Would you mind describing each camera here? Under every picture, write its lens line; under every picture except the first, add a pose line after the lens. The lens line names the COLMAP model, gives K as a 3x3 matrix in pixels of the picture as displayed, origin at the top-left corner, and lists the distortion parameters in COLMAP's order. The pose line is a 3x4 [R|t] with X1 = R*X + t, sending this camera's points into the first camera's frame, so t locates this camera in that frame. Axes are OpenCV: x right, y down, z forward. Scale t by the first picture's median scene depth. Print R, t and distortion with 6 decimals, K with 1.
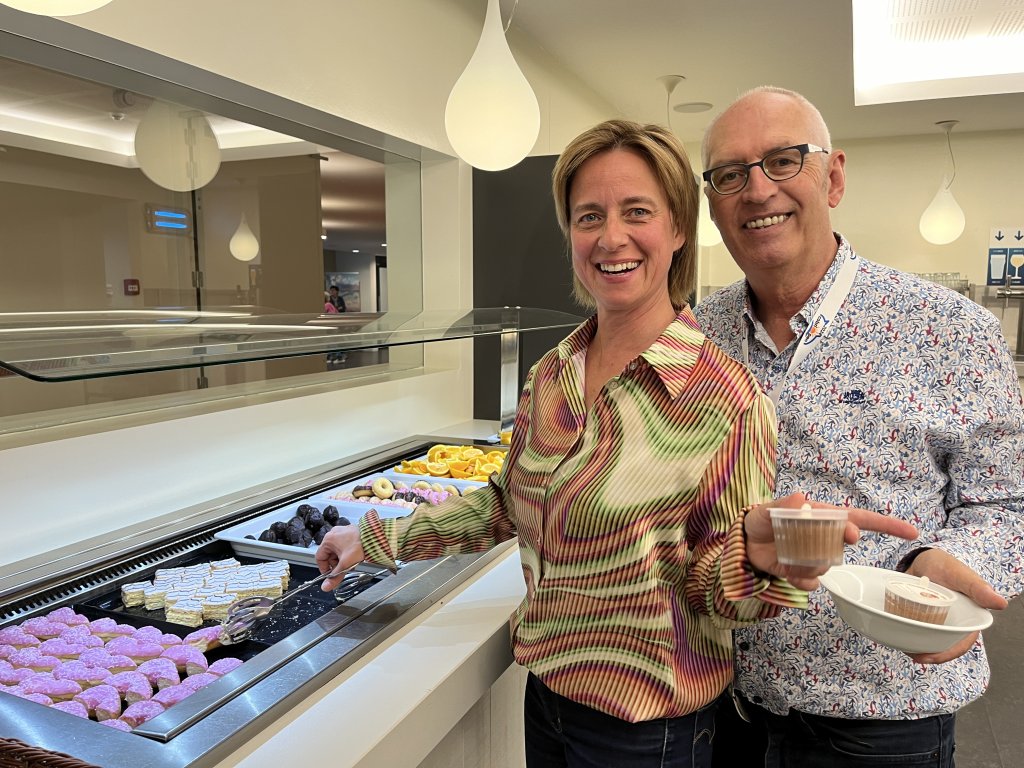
lens RADIAL K [[792.2, 0, 512.0], [0, 792.2, 384.0], [0, 0, 1]] dist [-0.001448, -0.007455]
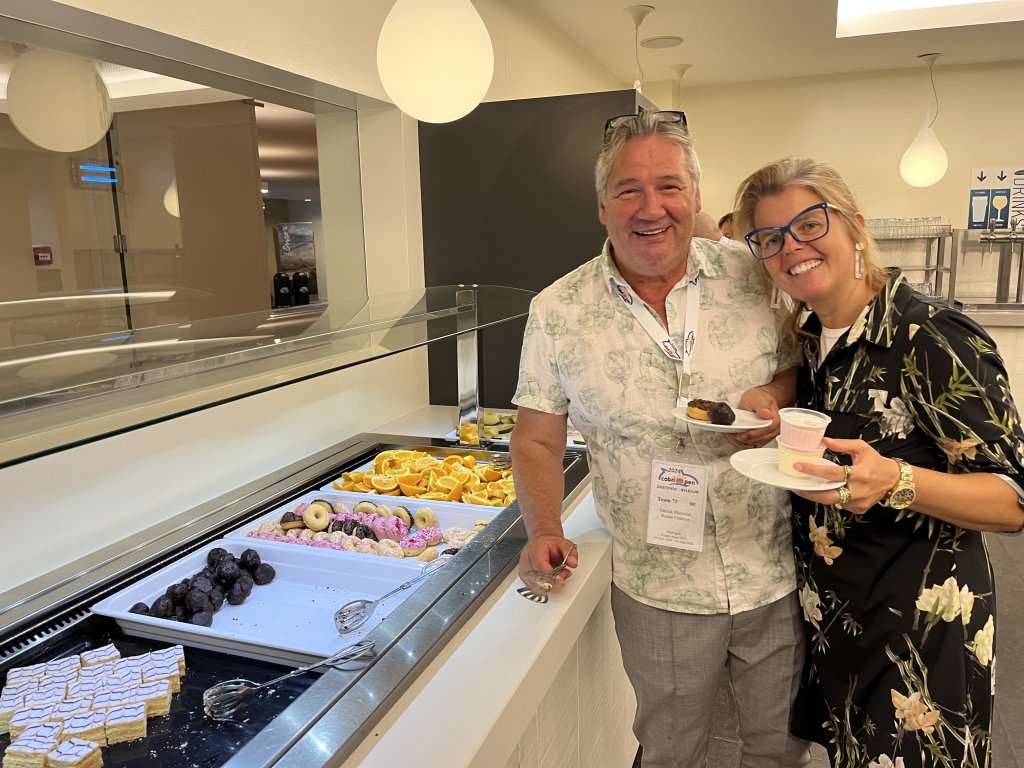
lens RADIAL K [[808.8, 0, 512.0], [0, 808.8, 384.0], [0, 0, 1]] dist [0.030971, -0.060539]
pose [[0.998527, -0.031064, 0.044485, 0.006210], [0.028349, 0.997770, 0.060420, -0.046595], [-0.046262, -0.059070, 0.997181, 0.138297]]
